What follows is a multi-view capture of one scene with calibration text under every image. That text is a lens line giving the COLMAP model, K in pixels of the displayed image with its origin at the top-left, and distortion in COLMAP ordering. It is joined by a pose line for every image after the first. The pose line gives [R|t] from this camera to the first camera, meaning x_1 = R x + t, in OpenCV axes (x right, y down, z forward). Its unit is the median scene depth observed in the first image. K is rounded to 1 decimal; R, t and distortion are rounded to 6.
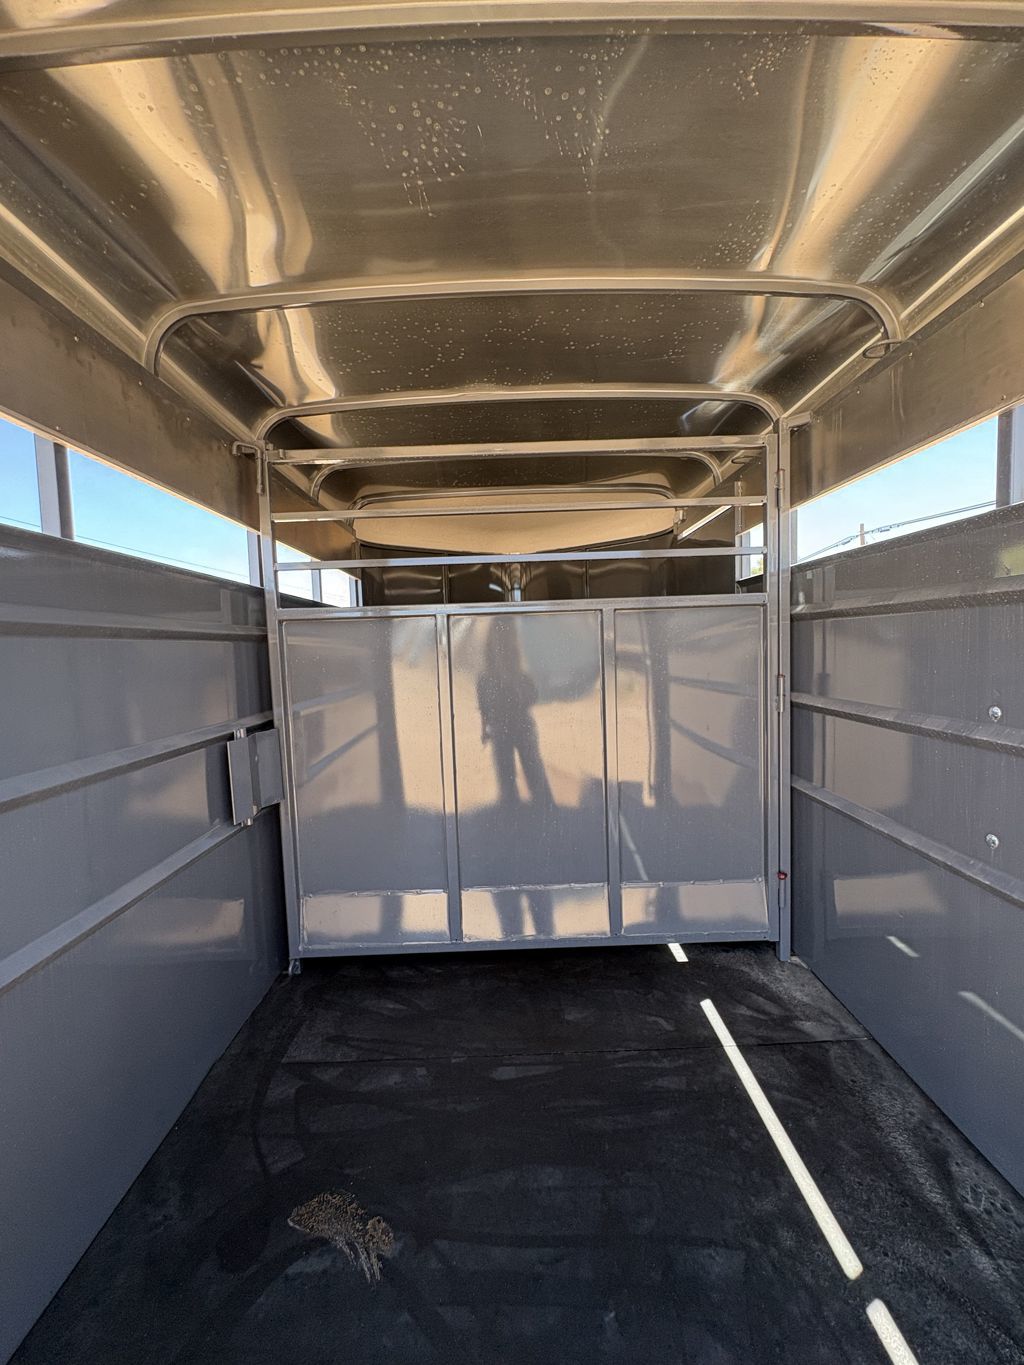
lens RADIAL K [[538.1, 0, 512.0], [0, 538.1, 682.5], [0, 0, 1]] dist [-0.002476, -0.000287]
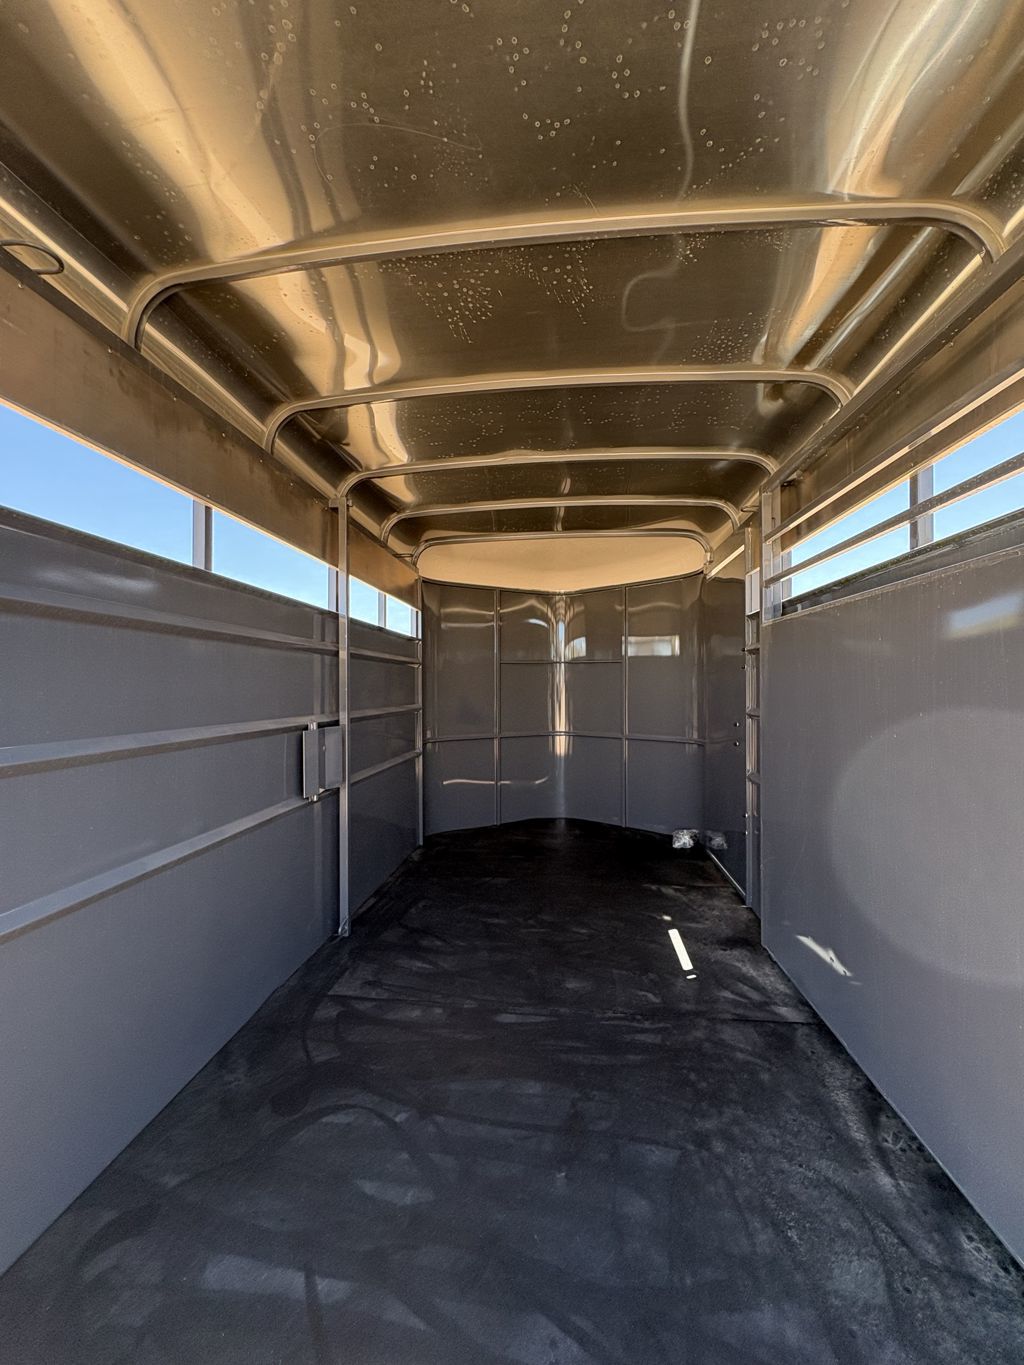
lens RADIAL K [[538.1, 0, 512.0], [0, 538.1, 682.5], [0, 0, 1]] dist [-0.002476, -0.000287]
pose [[0.992605, 0.031436, -0.117244, 0.117642], [-0.039729, 0.996820, -0.069083, 0.073755], [0.114699, 0.073230, 0.990697, -0.234351]]
